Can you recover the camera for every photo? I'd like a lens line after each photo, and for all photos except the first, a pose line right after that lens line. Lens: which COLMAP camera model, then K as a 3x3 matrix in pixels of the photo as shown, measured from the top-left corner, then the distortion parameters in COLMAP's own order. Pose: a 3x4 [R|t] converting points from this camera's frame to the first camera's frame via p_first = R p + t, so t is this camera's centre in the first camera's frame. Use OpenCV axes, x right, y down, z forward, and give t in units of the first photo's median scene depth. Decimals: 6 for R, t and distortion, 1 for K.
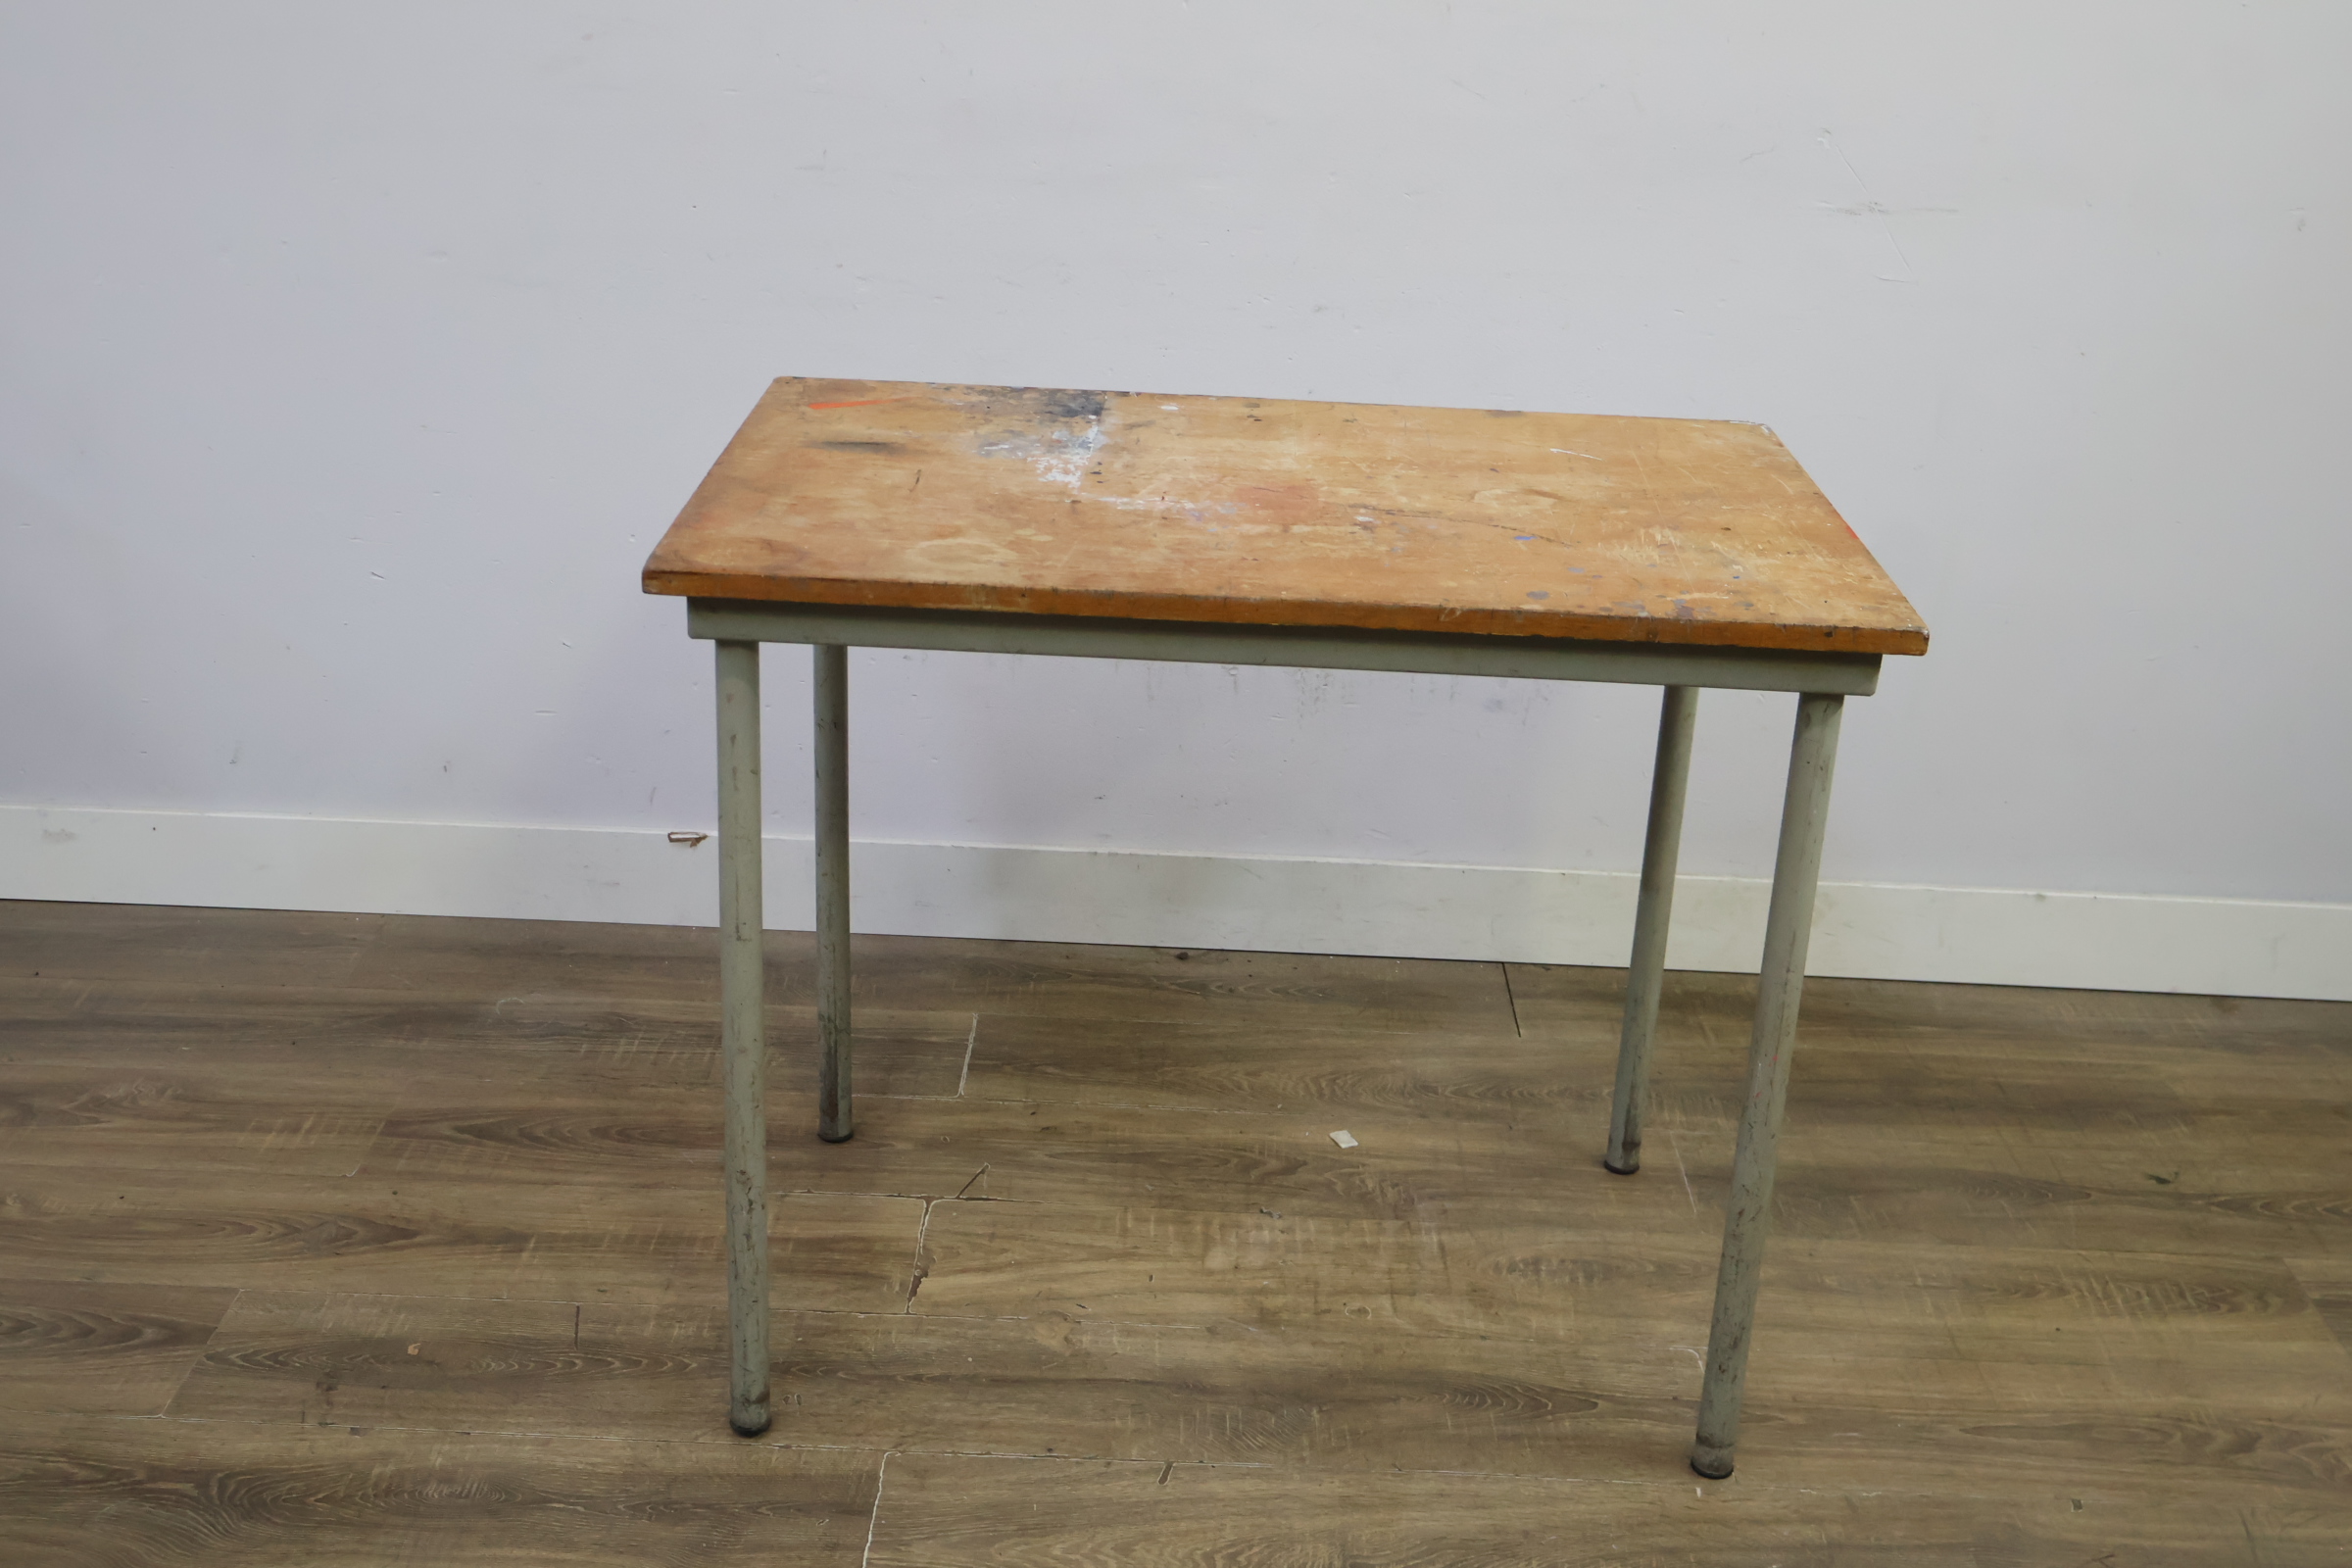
lens RADIAL K [[2663.0, 0, 1178.7], [0, 2663.0, 781.4], [0, 0, 1]] dist [0.007080, 0.000000]
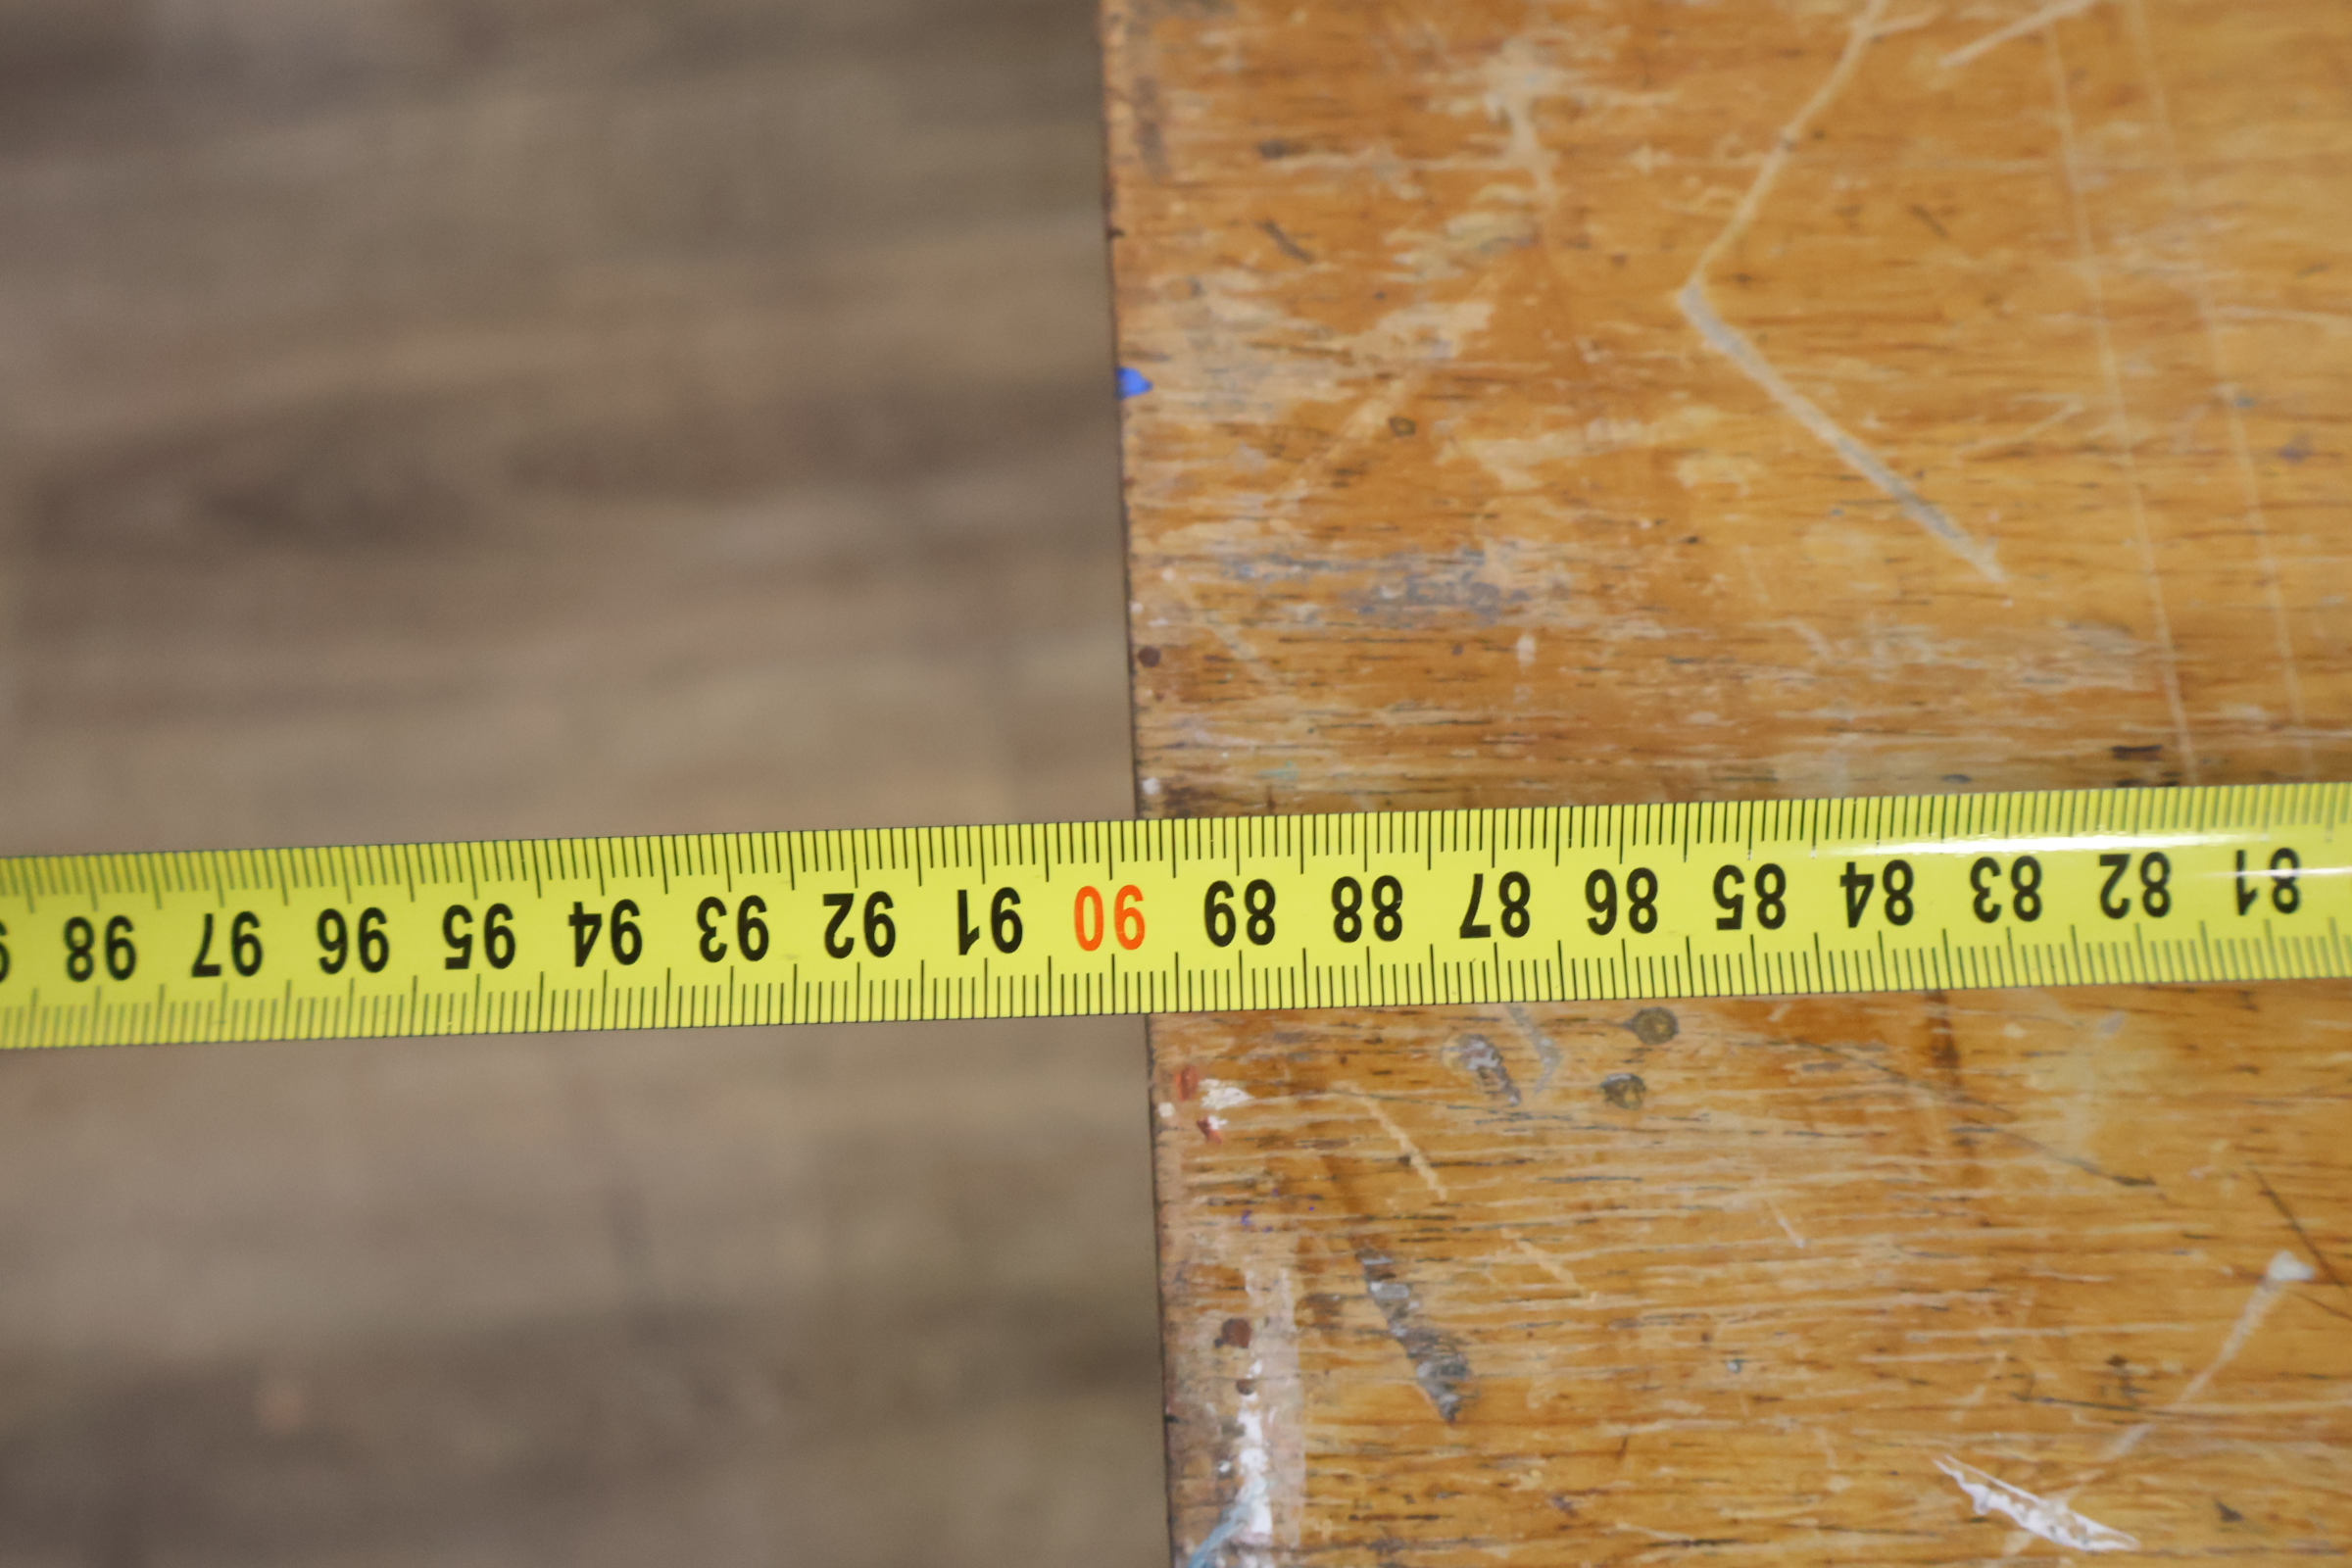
lens RADIAL K [[2663.0, 0, 1164.6], [0, 2663.0, 777.8], [0, 0, 1]] dist [0.007080, 0.000000]
pose [[0.991805, -0.104259, -0.073845, -0.096842], [0.125488, 0.686383, 0.716332, -0.136578], [-0.023998, -0.719728, 0.693841, 0.721964]]
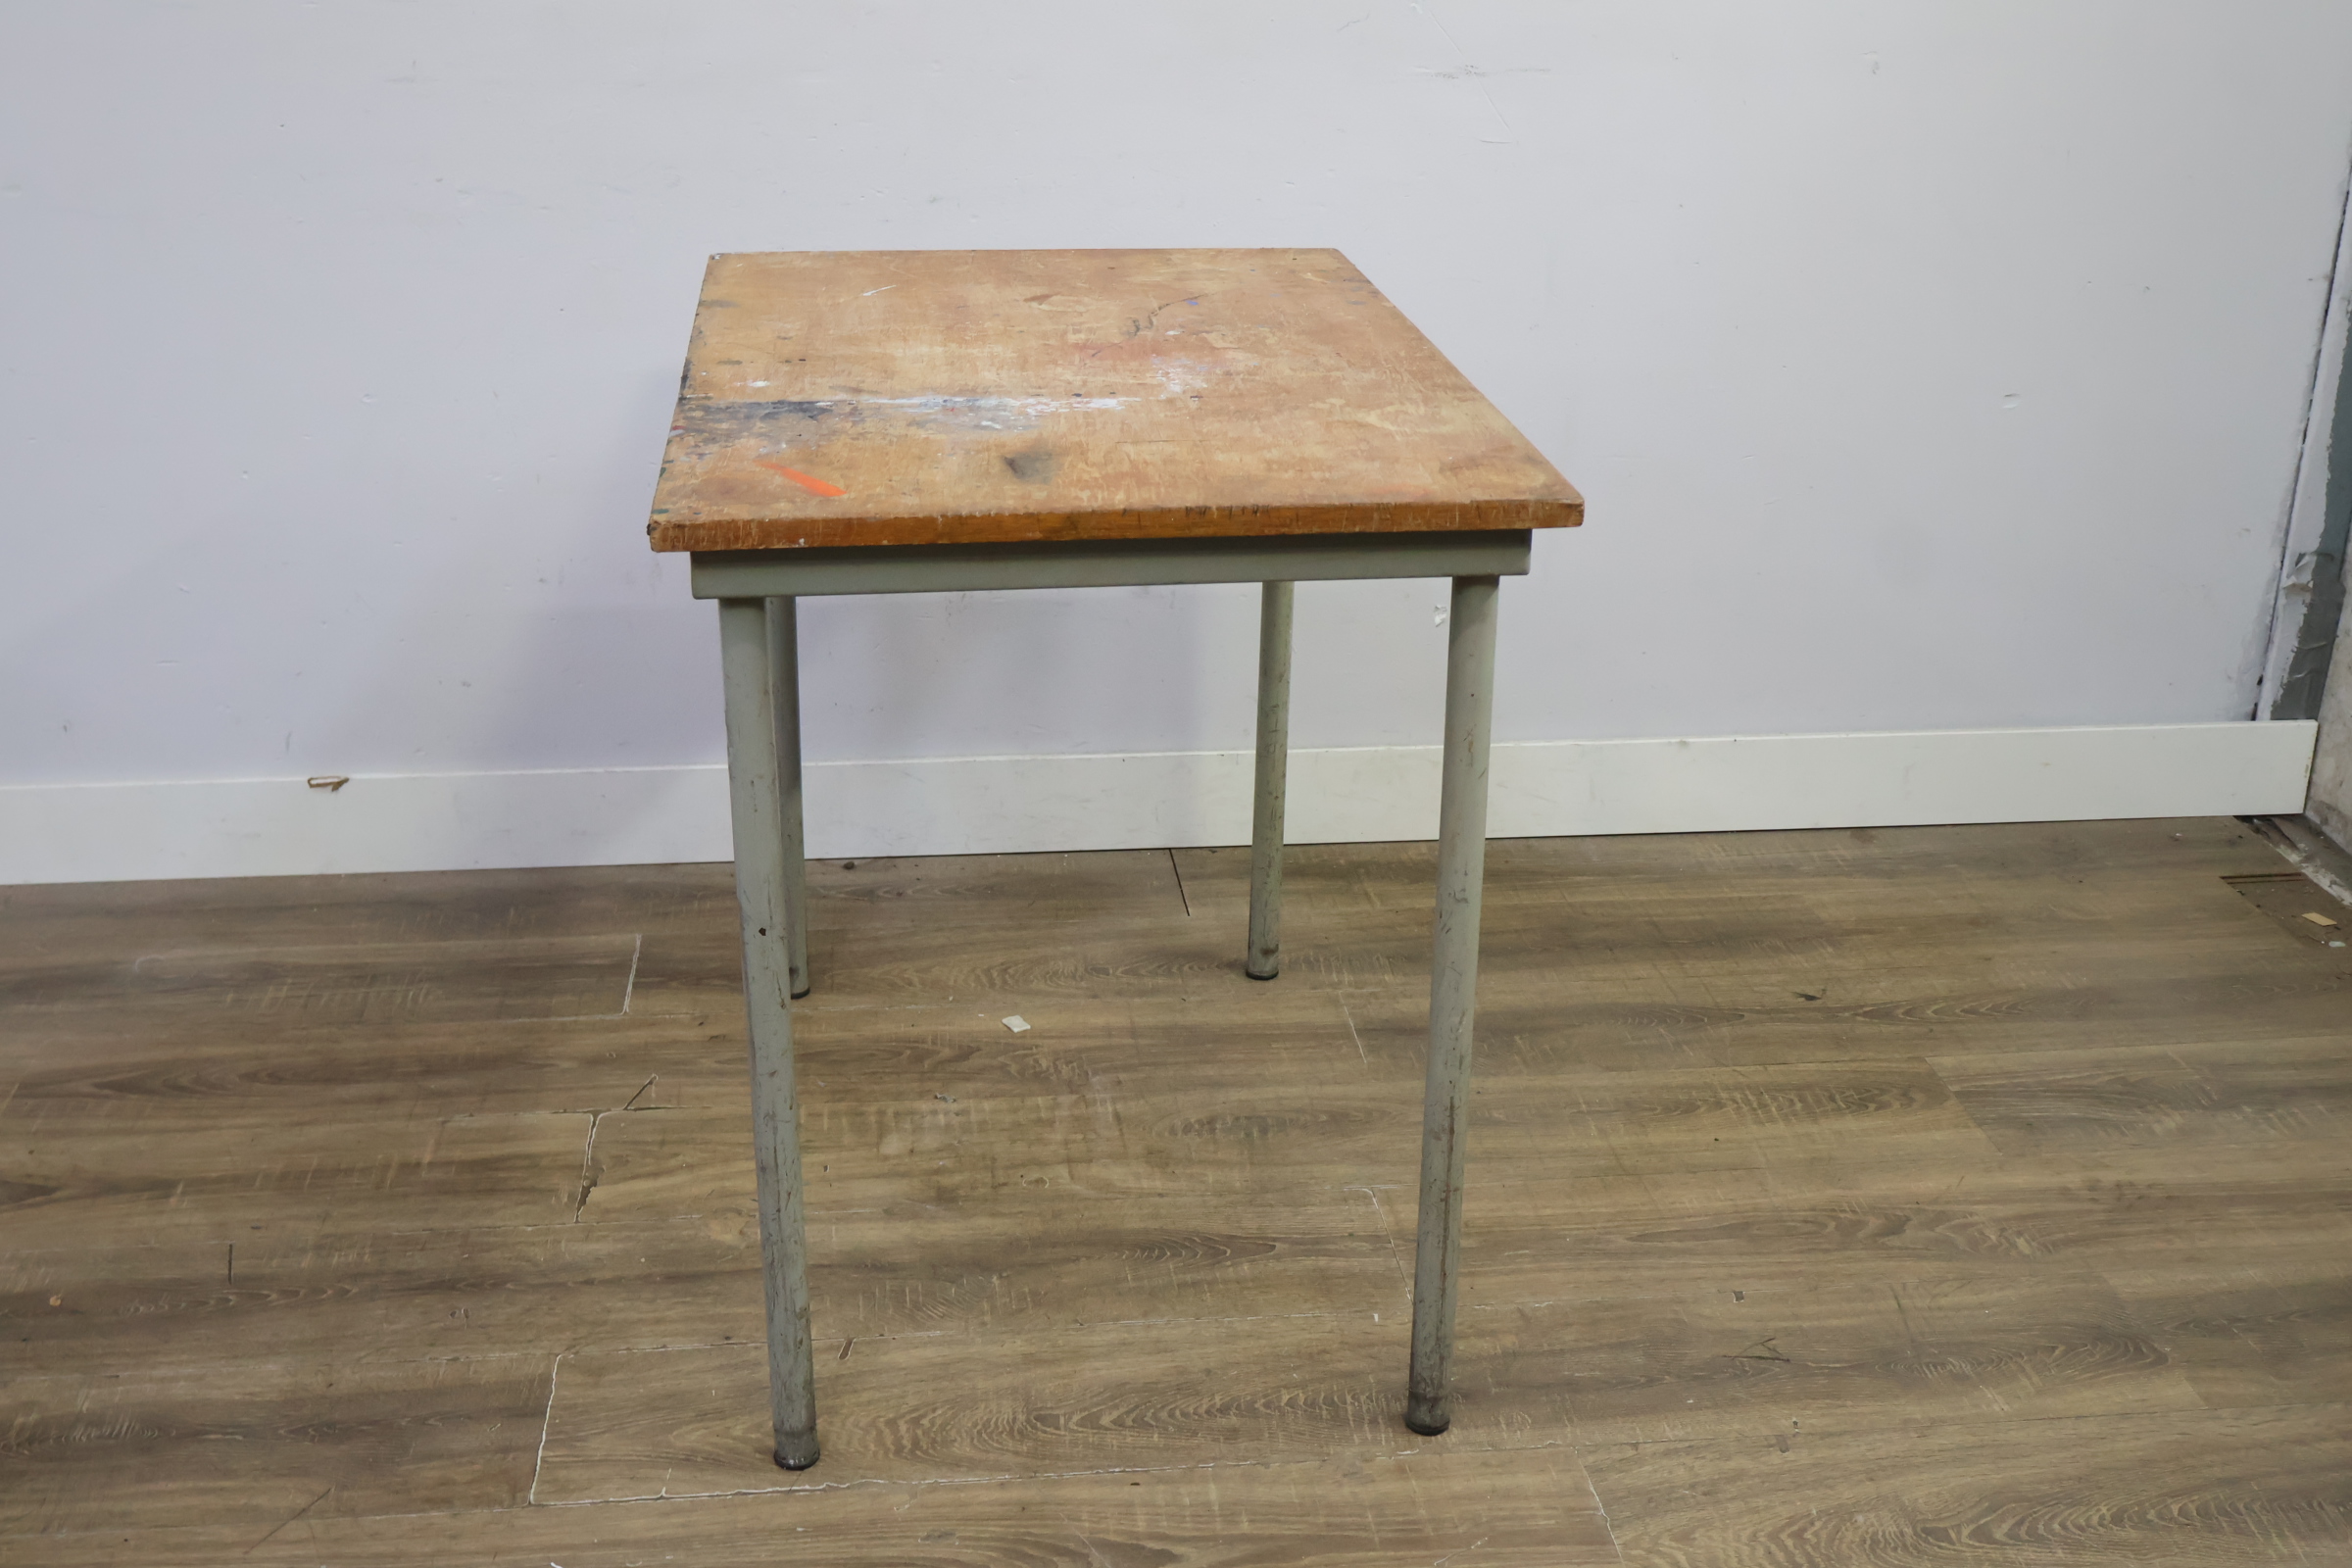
lens RADIAL K [[2663.0, 0, 1165.7], [0, 2663.0, 774.3], [0, 0, 1]] dist [0.007080, 0.000000]
pose [[0.992011, -0.071921, 0.103644, 0.022807], [0.071785, 0.997407, 0.005046, 0.044249], [-0.103738, 0.002435, 0.994602, 0.000395]]
